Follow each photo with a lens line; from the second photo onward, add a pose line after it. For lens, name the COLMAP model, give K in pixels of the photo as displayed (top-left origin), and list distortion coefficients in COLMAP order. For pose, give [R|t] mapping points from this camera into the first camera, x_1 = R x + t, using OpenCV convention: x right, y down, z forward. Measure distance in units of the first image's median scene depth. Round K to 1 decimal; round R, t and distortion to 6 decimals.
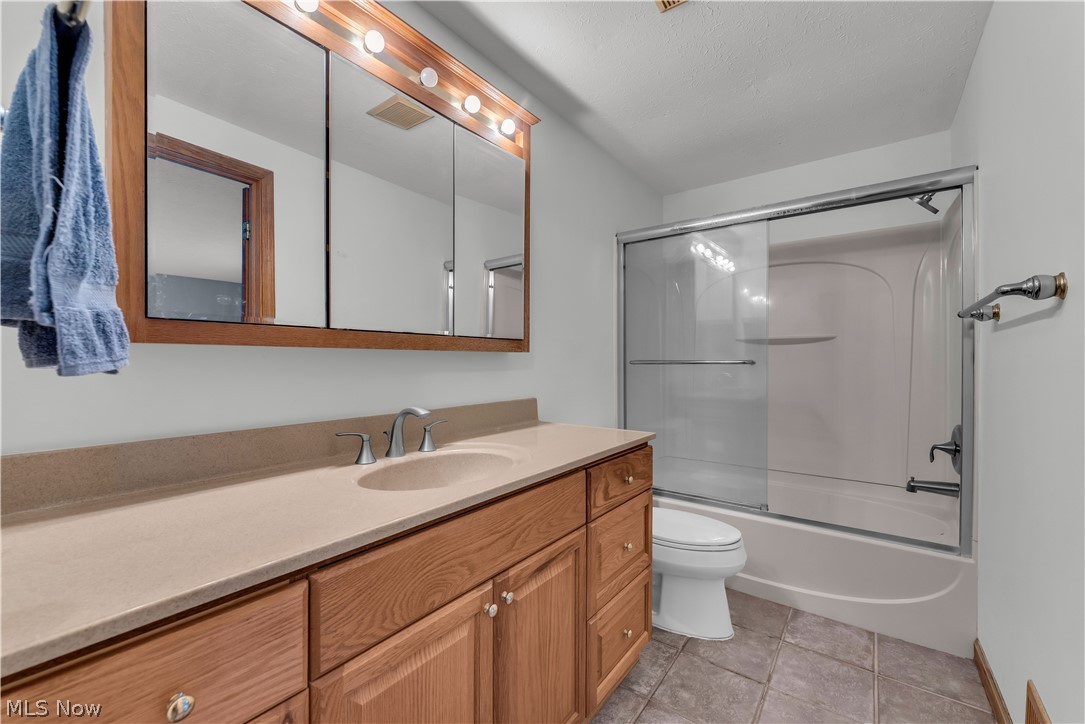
lens RADIAL K [[439.0, 0, 540.4], [0, 439.0, 361.5], [0, 0, 1]] dist [-0.002586, -0.000192]
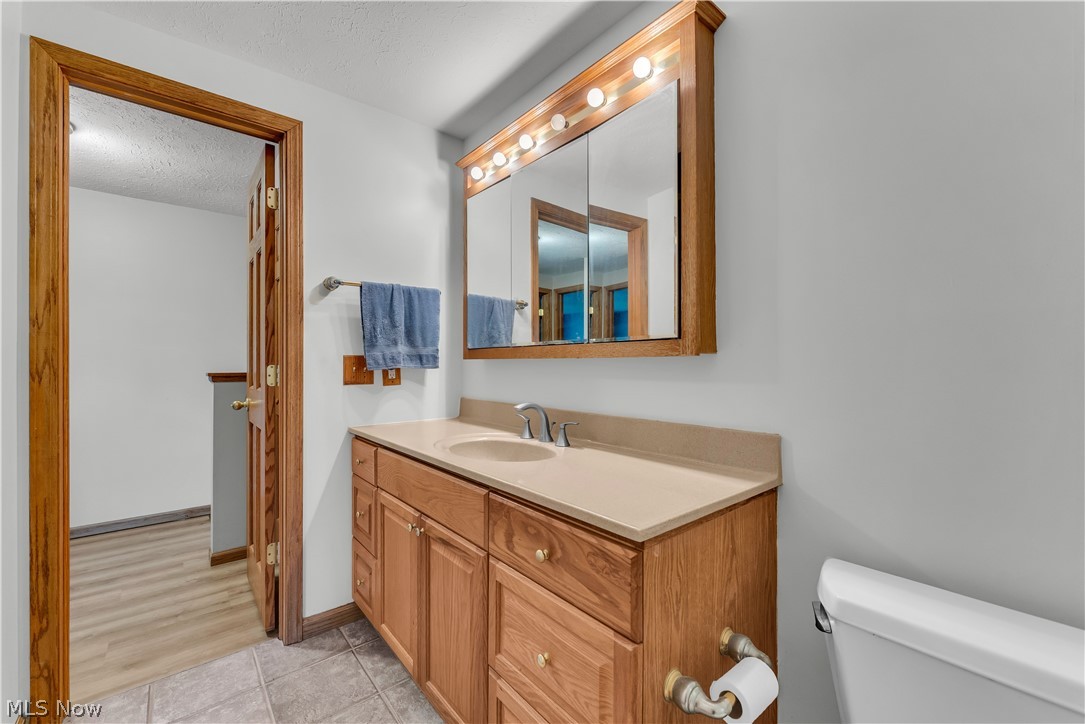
lens RADIAL K [[439.0, 0, 540.2], [0, 439.0, 364.3], [0, 0, 1]] dist [-0.002586, -0.000192]
pose [[-0.230961, -0.003256, -0.972957, 0.928128], [-0.004519, 0.999987, -0.002274, -0.007035], [0.972952, 0.003872, -0.230973, 1.287654]]
